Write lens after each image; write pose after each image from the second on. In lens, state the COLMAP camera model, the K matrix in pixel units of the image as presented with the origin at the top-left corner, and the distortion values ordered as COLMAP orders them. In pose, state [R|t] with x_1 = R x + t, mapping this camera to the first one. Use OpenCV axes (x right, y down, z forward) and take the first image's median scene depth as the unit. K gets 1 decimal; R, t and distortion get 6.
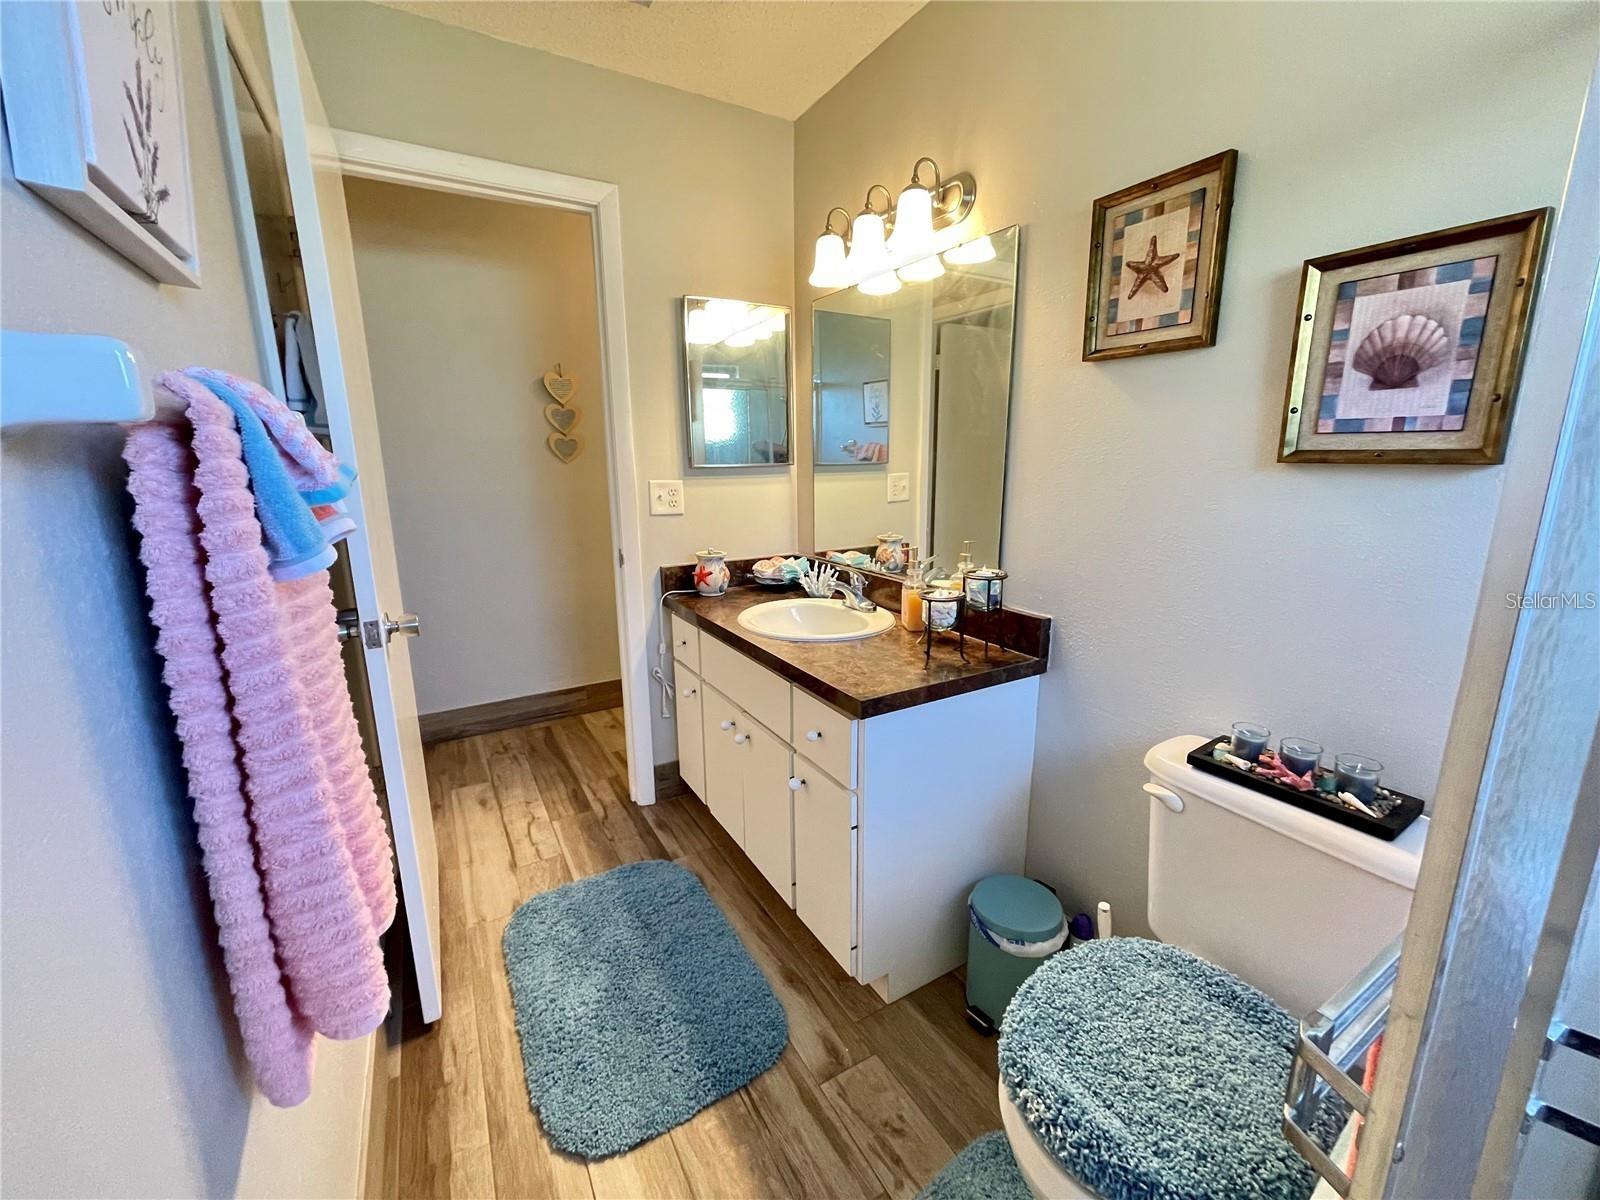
lens RADIAL K [[641.8, 0, 800.1], [0, 641.8, 589.5], [0, 0, 1]] dist [0.001934, 0.000110]
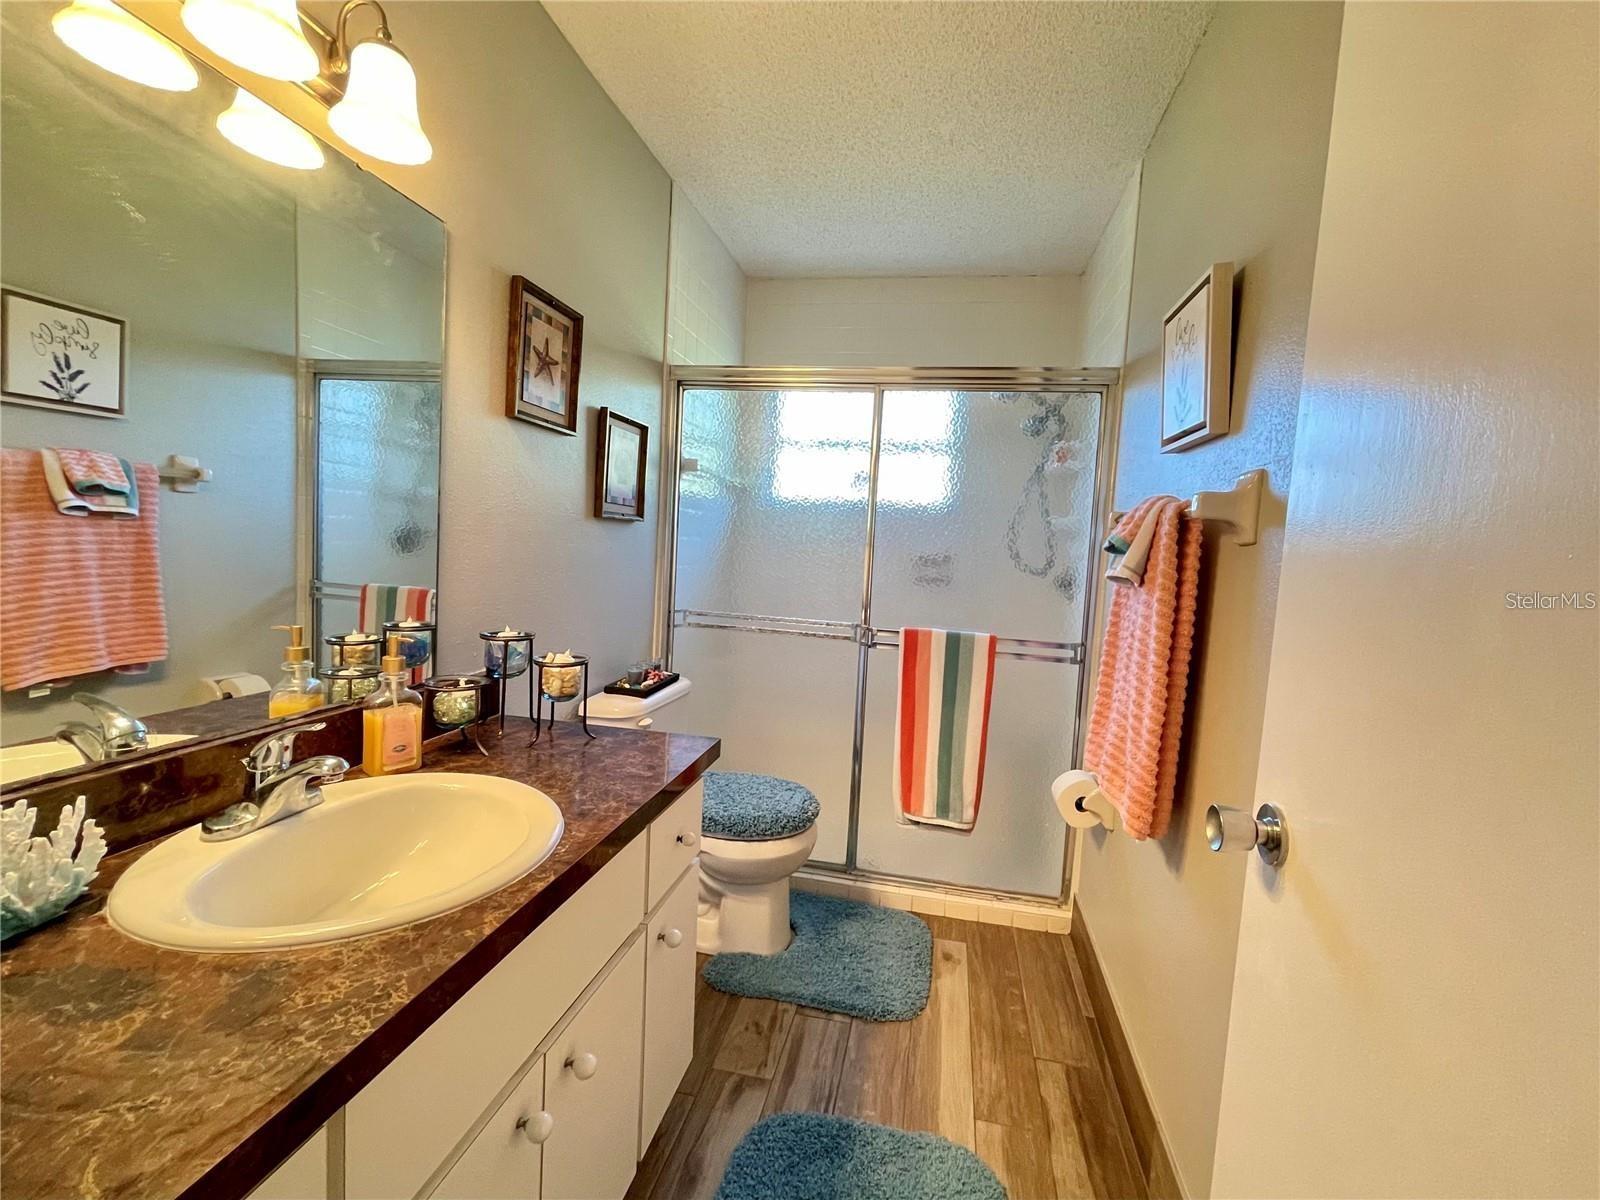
lens RADIAL K [[707.9, 0, 799.8], [0, 707.9, 595.7], [0, 0, 1]] dist [-0.001639, 0.000287]
pose [[-0.738262, -0.087345, 0.668834, -0.778859], [0.091217, 0.969543, 0.227301, -0.315890], [-0.668317, 0.228817, -0.707810, 1.715344]]
